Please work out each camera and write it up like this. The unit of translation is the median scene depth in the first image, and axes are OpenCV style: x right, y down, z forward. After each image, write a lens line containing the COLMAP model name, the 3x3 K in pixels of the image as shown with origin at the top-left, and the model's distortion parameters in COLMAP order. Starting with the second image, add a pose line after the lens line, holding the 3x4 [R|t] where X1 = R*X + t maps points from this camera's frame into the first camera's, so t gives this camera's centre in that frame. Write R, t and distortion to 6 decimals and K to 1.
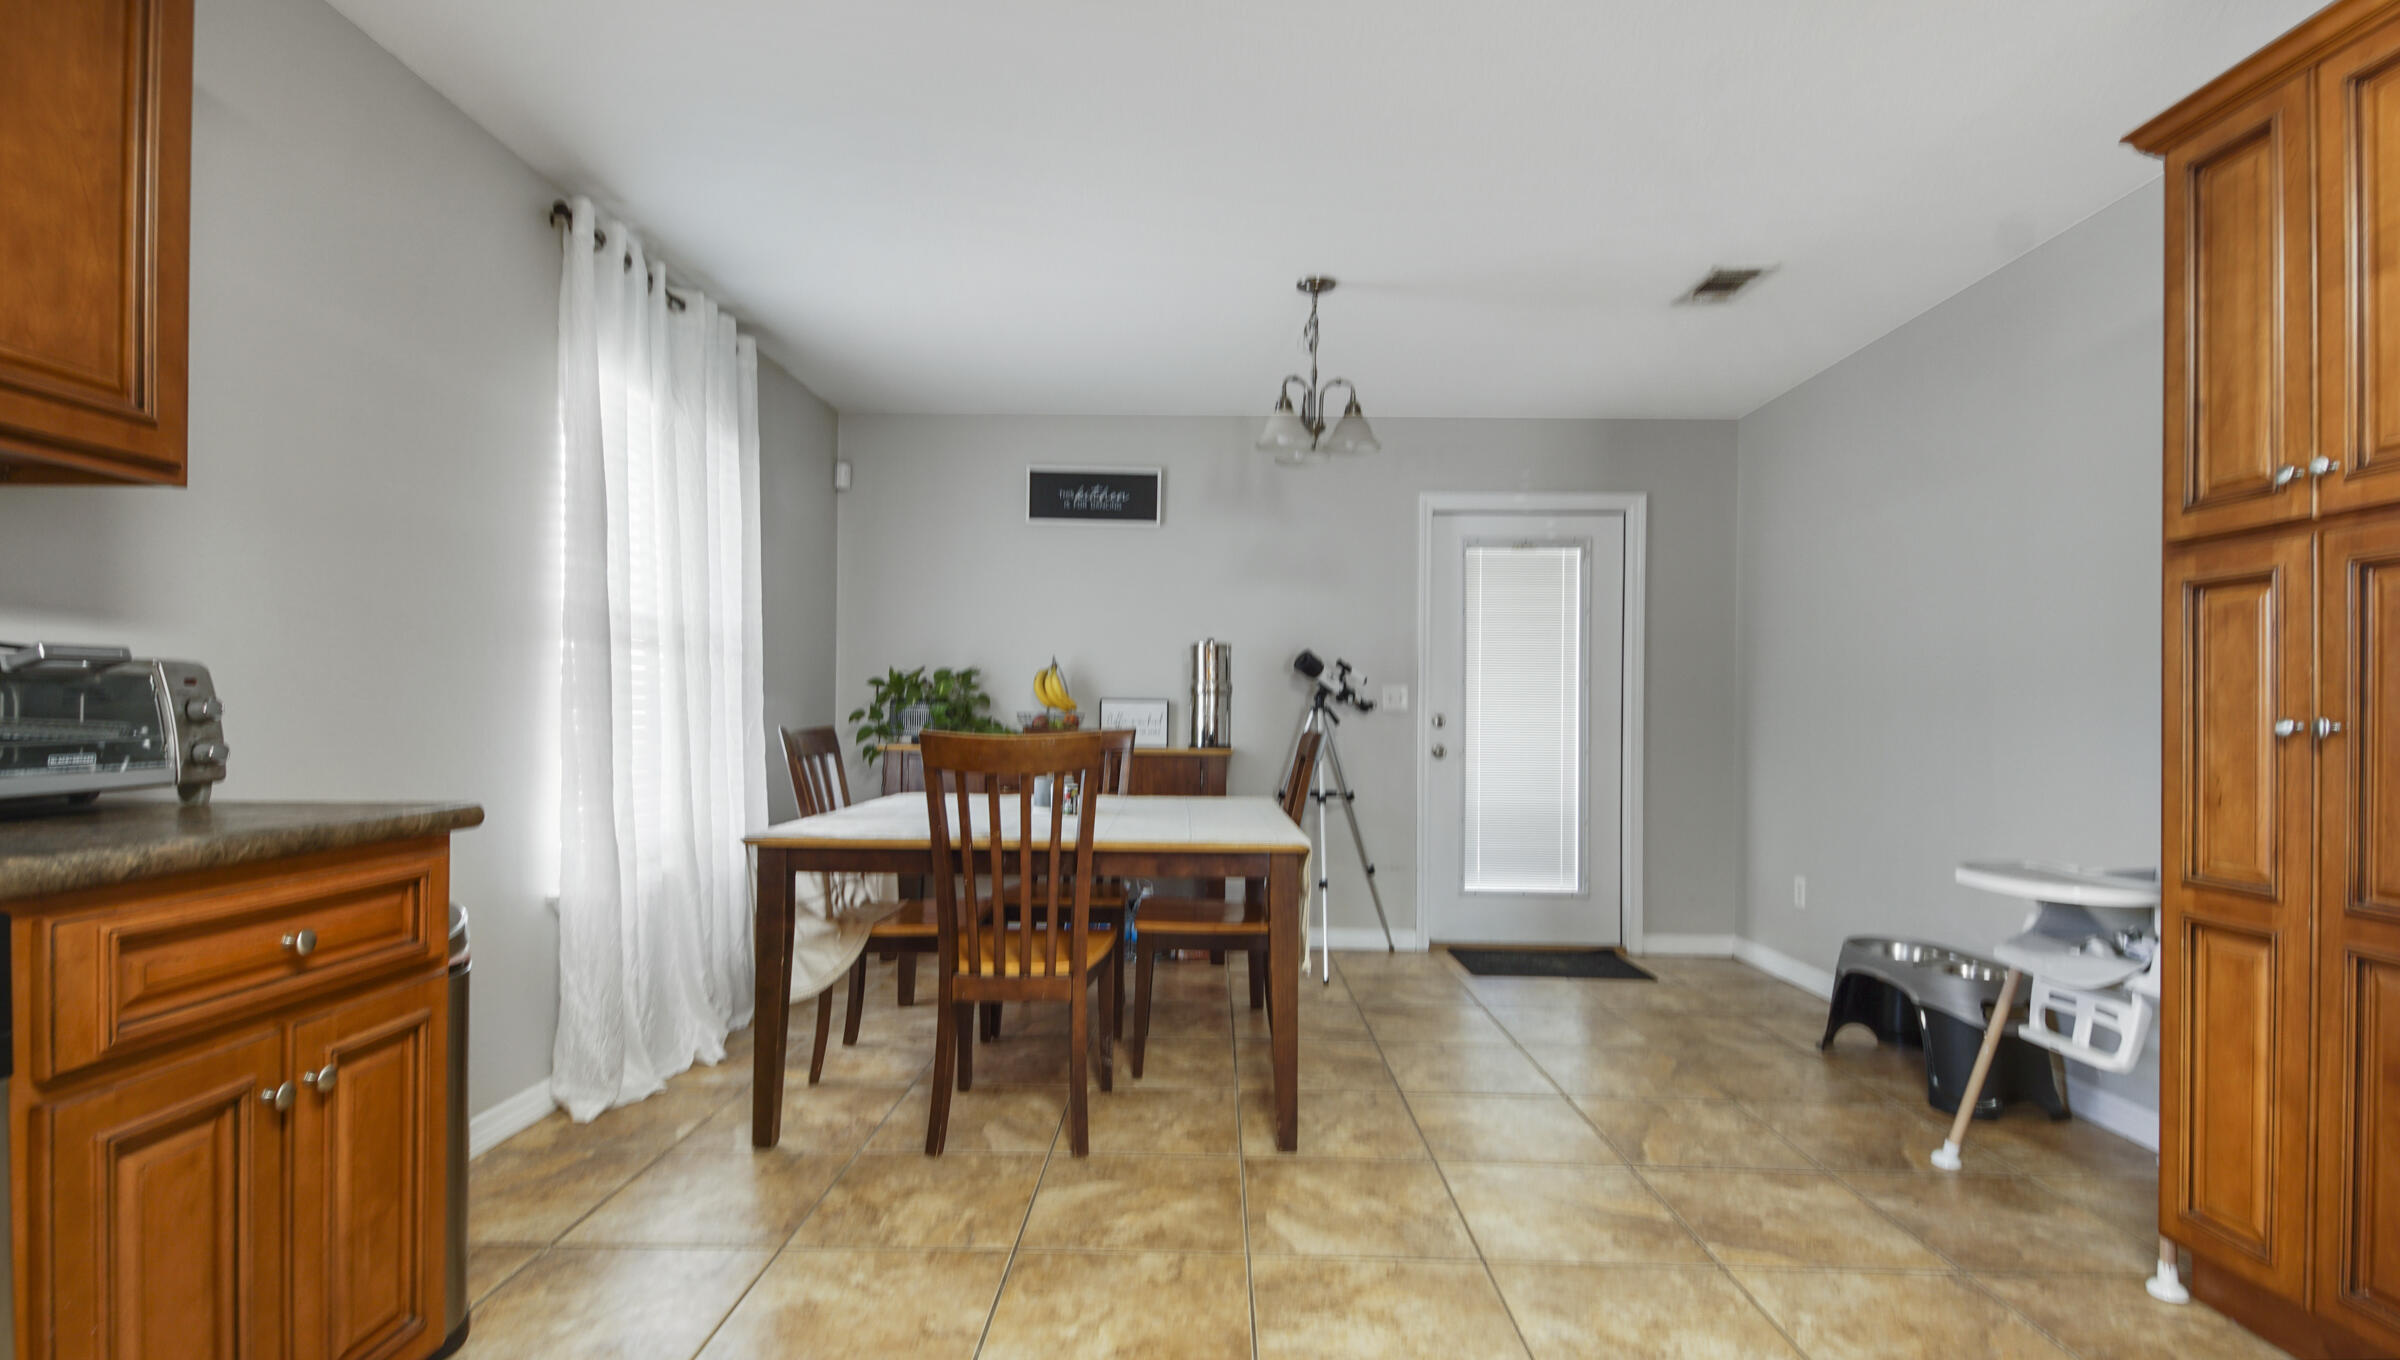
lens RADIAL K [[1084.3, 0, 1189.2], [0, 1084.3, 716.2], [0, 0, 1]] dist [-0.002263, -0.000963]
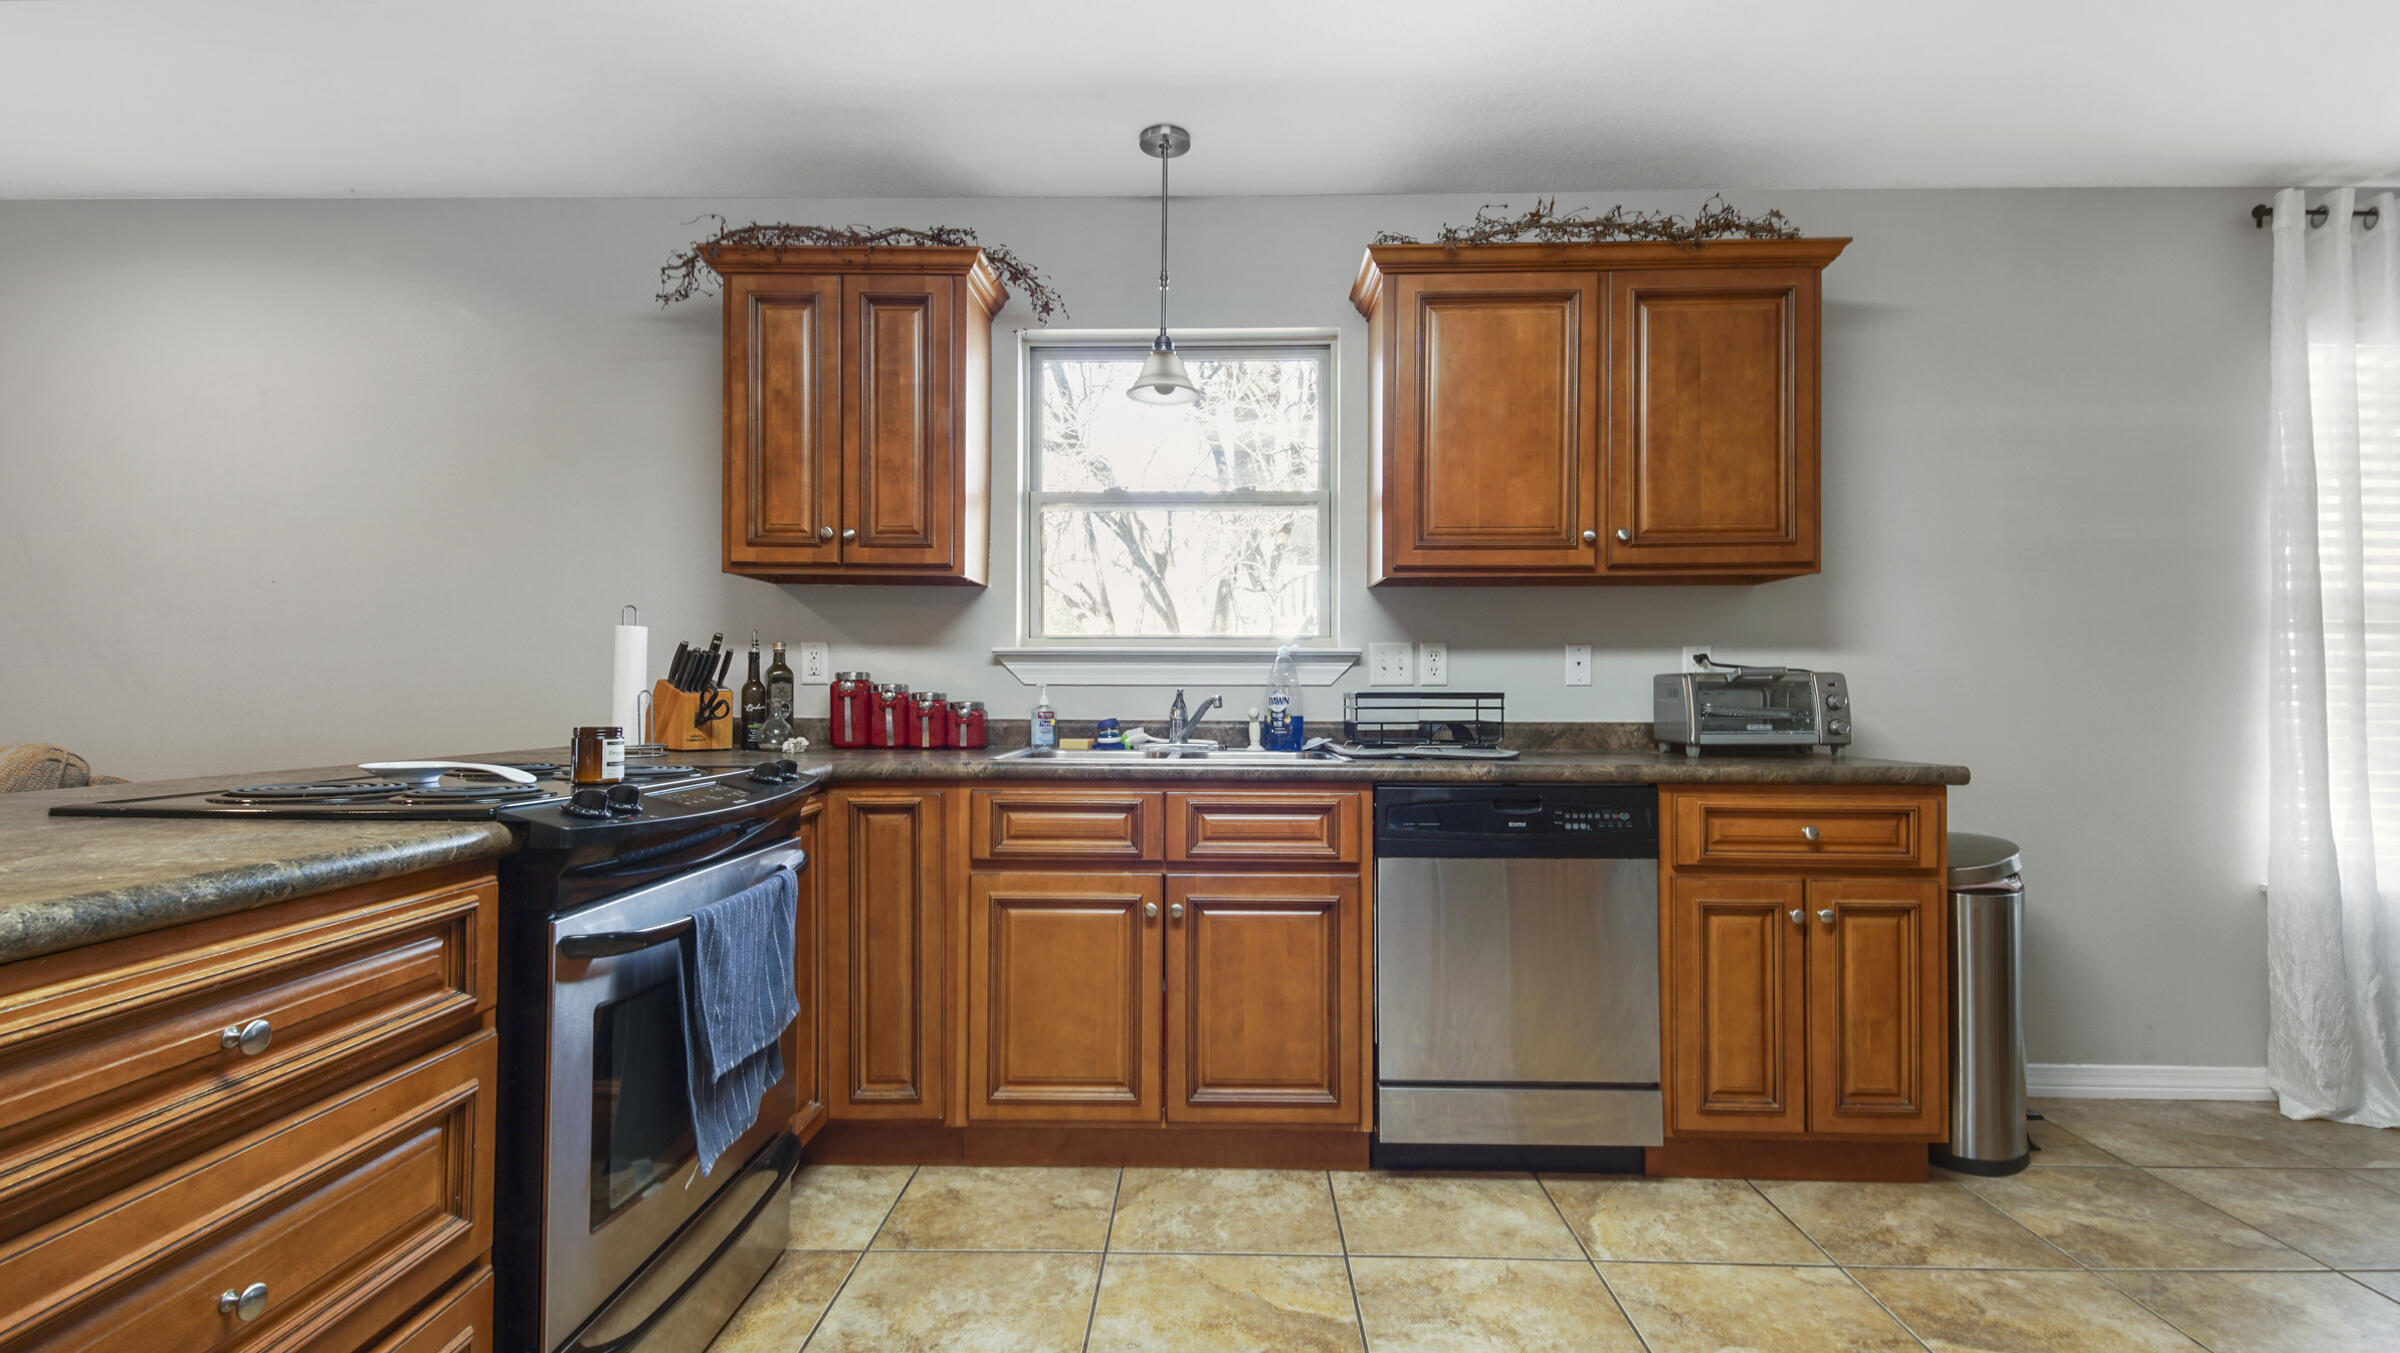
lens RADIAL K [[1074.5, 0, 1198.5], [0, 1074.5, 681.4], [0, 0, 1]] dist [0.019600, -0.006742]
pose [[0.005446, -0.021986, -0.999743, 0.432012], [-0.006129, 0.999739, -0.022019, 0.003616], [0.999966, 0.006247, 0.005309, -0.001332]]
